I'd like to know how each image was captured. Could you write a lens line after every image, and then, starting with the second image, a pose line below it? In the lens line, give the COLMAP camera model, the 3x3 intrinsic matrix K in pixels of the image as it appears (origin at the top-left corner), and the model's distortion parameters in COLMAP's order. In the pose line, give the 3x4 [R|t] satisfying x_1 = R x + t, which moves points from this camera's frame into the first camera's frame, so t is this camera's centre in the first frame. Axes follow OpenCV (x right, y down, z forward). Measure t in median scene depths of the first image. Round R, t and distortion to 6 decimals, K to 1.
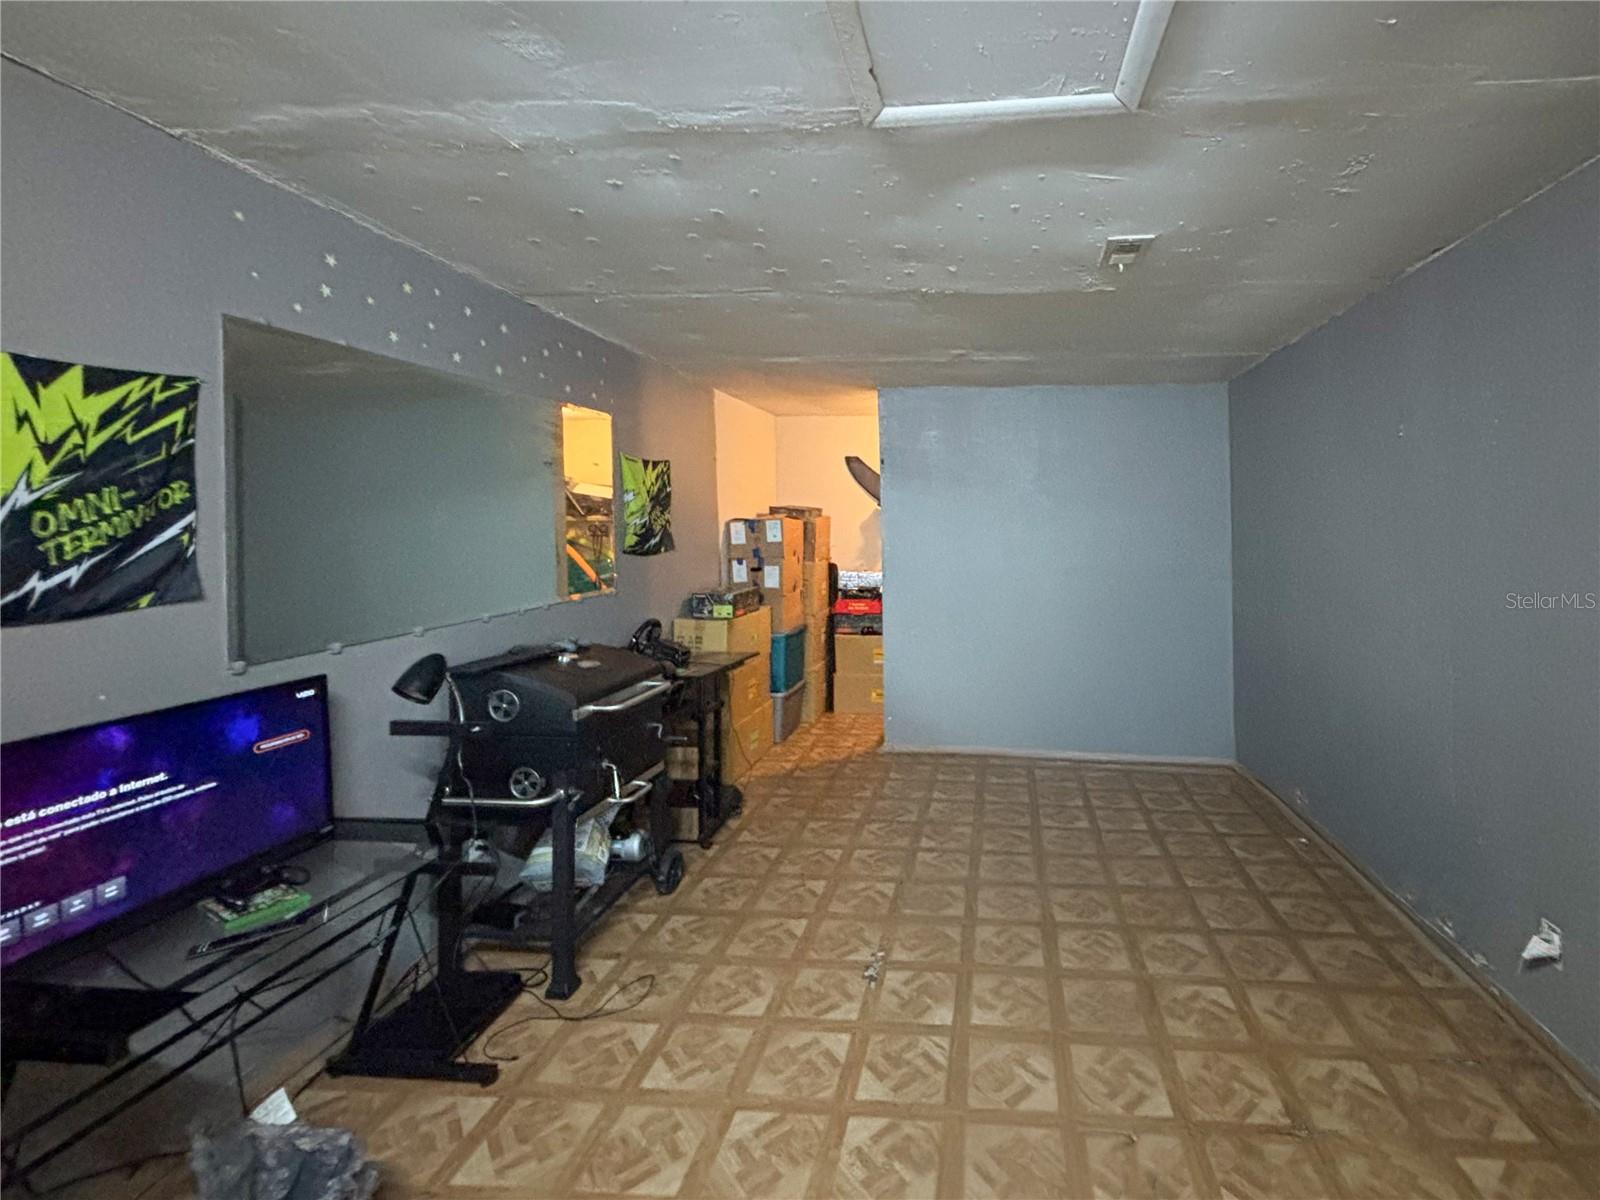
lens RADIAL K [[723.0, 0, 798.4], [0, 723.0, 537.5], [0, 0, 1]] dist [-0.018030, 0.001023]
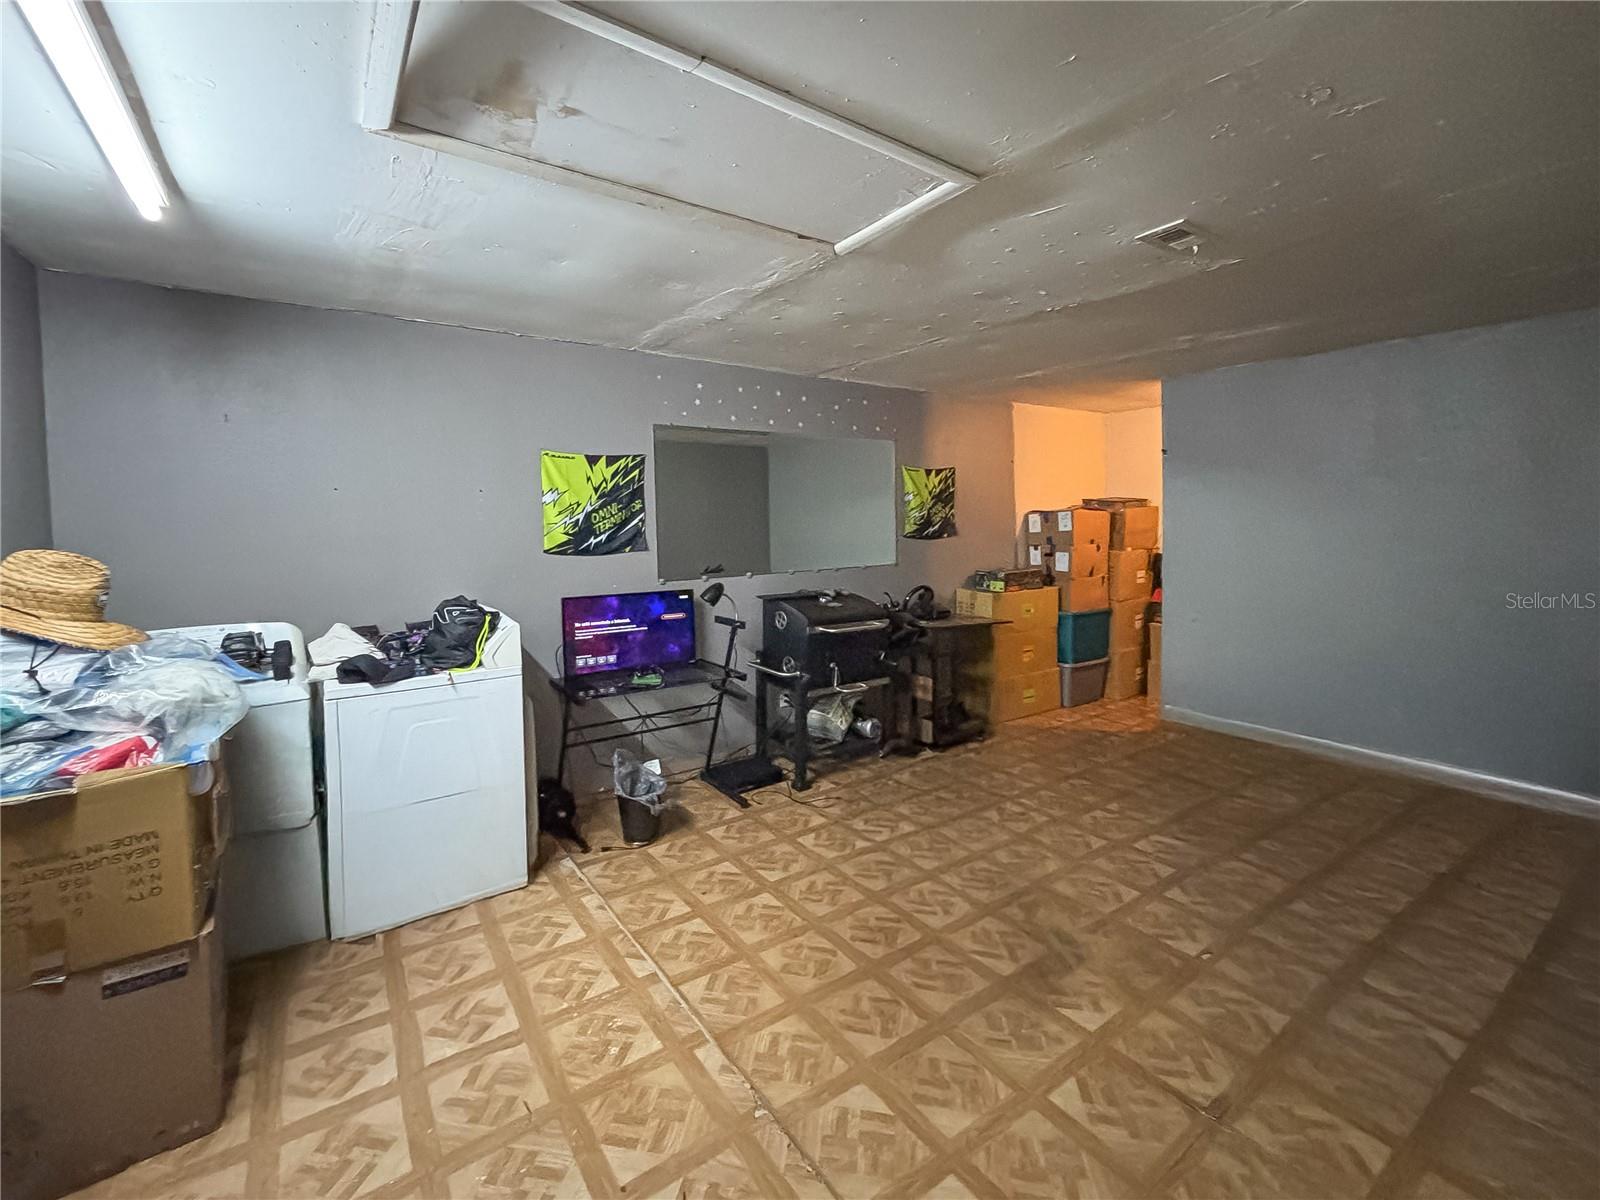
lens RADIAL K [[688.6, 0, 801.2], [0, 688.6, 592.1], [0, 0, 1]] dist [0.008158, -0.000495]
pose [[0.619375, 0.083699, -0.780621, 0.894990], [-0.009404, 0.995020, 0.099226, -0.003915], [0.785039, -0.054117, 0.617078, -0.003302]]
